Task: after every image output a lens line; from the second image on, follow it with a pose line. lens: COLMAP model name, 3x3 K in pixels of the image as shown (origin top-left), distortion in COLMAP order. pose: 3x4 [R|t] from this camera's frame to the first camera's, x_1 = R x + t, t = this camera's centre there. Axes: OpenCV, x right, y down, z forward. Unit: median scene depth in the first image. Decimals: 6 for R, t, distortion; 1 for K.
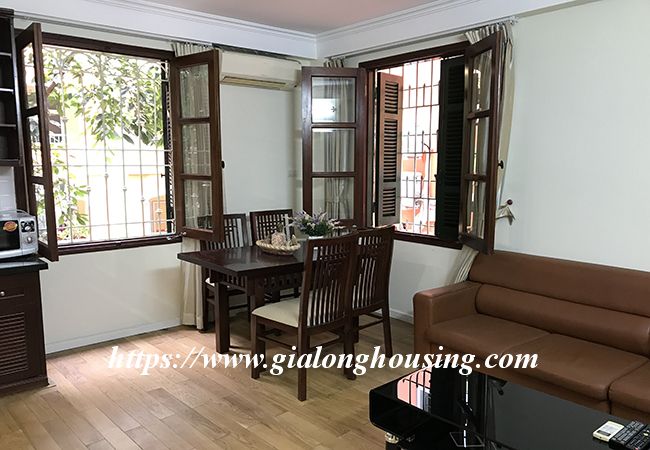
lens RADIAL K [[543.4, 0, 322.1], [0, 543.4, 225.4], [0, 0, 1]] dist [0.027347, 0.007704]
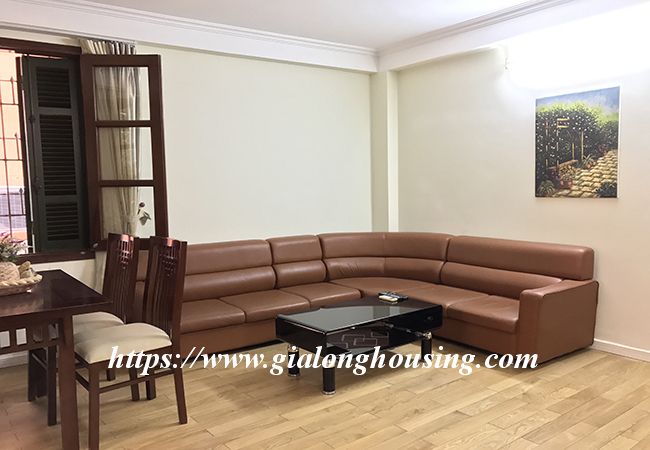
lens RADIAL K [[543.4, 0, 323.0], [0, 543.4, 222.0], [0, 0, 1]] dist [0.027347, 0.007704]
pose [[0.083491, -0.078172, 0.993438, -0.726052], [0.130457, 0.989196, 0.066874, -0.033821], [-0.987932, 0.124018, 0.092787, 0.521197]]
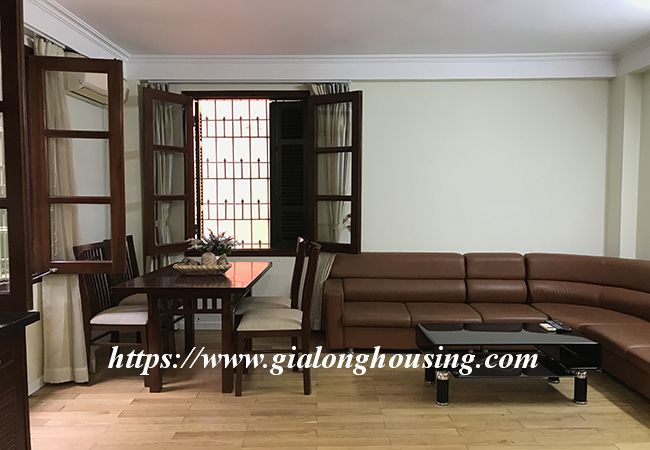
lens RADIAL K [[543.4, 0, 328.7], [0, 543.4, 228.2], [0, 0, 1]] dist [0.027347, 0.007704]
pose [[0.657325, -0.055096, 0.751590, -0.682330], [0.088300, 0.996085, -0.004207, -0.012521], [-0.748416, 0.069131, 0.659617, 0.158771]]
